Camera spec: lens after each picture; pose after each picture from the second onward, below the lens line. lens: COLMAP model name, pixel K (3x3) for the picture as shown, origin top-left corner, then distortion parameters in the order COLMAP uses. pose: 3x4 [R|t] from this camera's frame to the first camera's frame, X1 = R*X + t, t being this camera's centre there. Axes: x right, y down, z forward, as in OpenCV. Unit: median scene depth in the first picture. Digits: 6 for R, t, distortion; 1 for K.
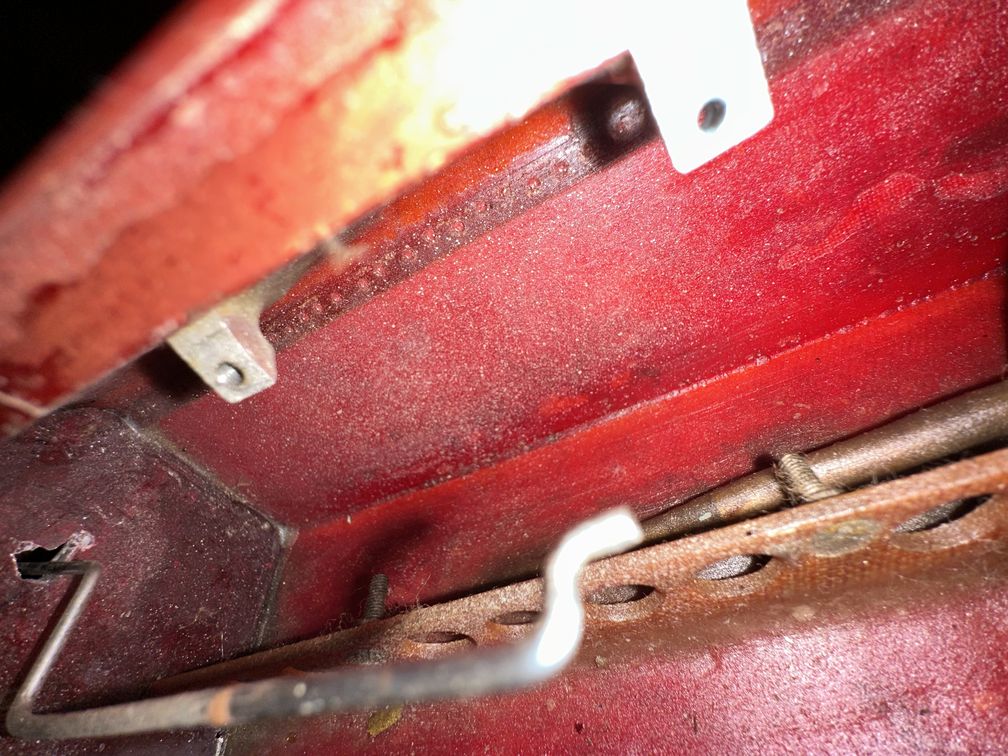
lens RADIAL K [[416.2, 0, 504.0], [0, 416.2, 378.0], [0, 0, 1]] dist [-0.010487, 0.000891]
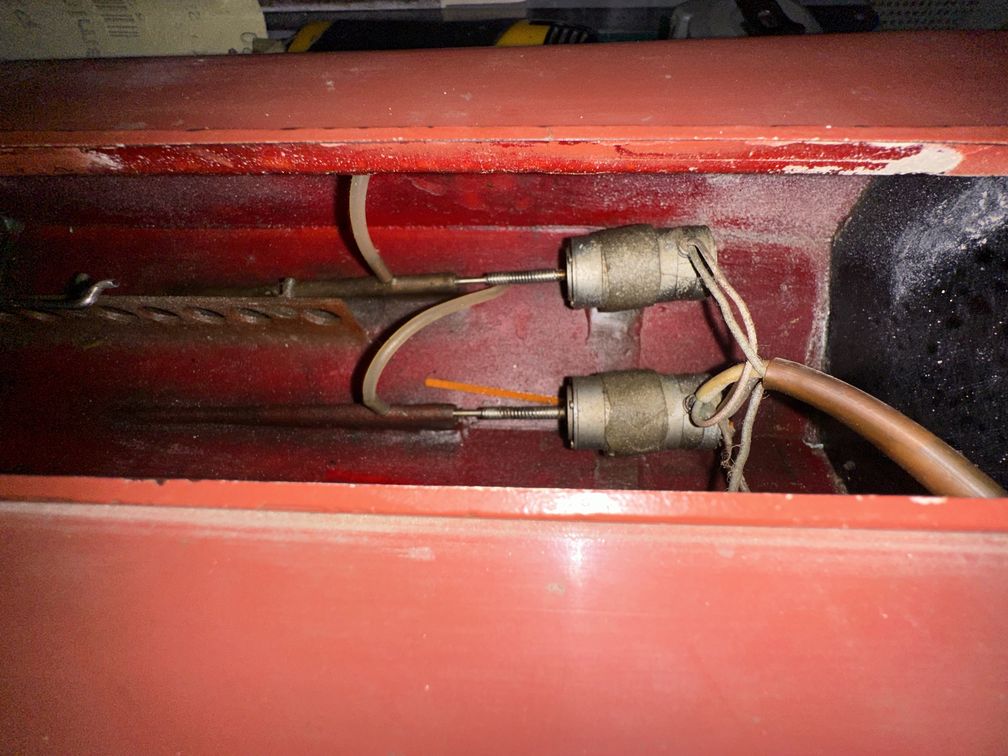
lens RADIAL K [[410.0, 0, 499.1], [0, 410.0, 375.6], [0, 0, 1]] dist [-0.005300, 0.000196]
pose [[0.891011, 0.188212, 0.413128, 0.549639], [-0.380637, 0.805665, 0.453893, -0.548048], [-0.247415, -0.561676, 0.789497, -0.905405]]
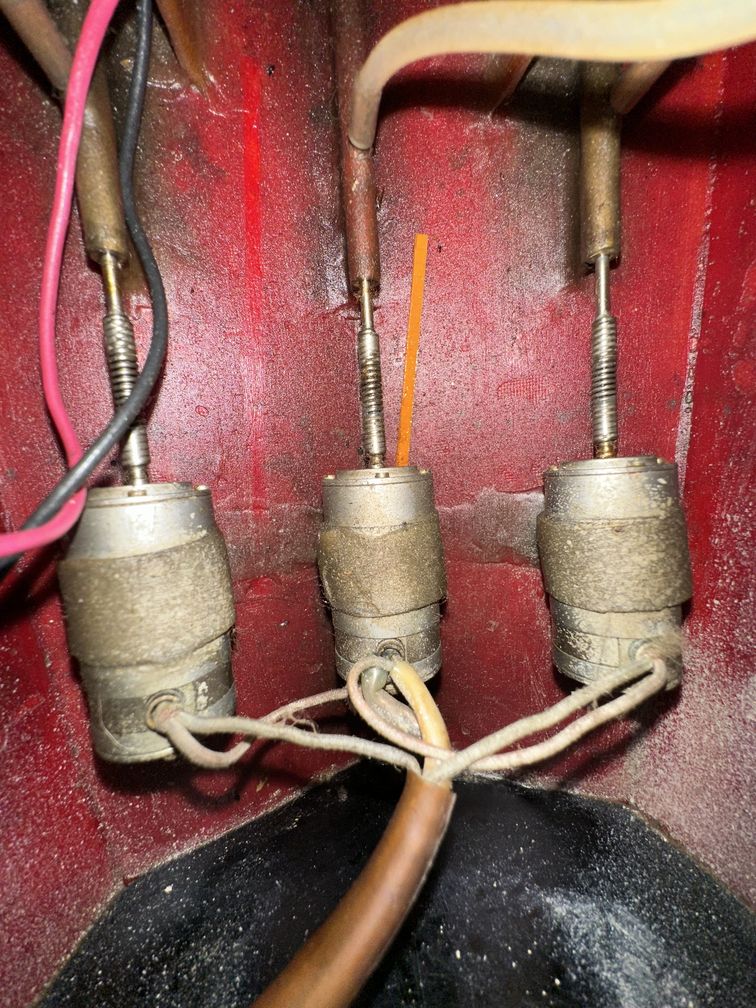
lens RADIAL K [[410.0, 0, 378.0], [0, 410.0, 504.0], [0, 0, 1]] dist [-0.005300, 0.000196]
pose [[-0.029633, 0.752725, 0.657668, 0.804249], [-0.722566, -0.470760, 0.506245, -0.411308], [0.690667, -0.460207, 0.557843, -0.493854]]
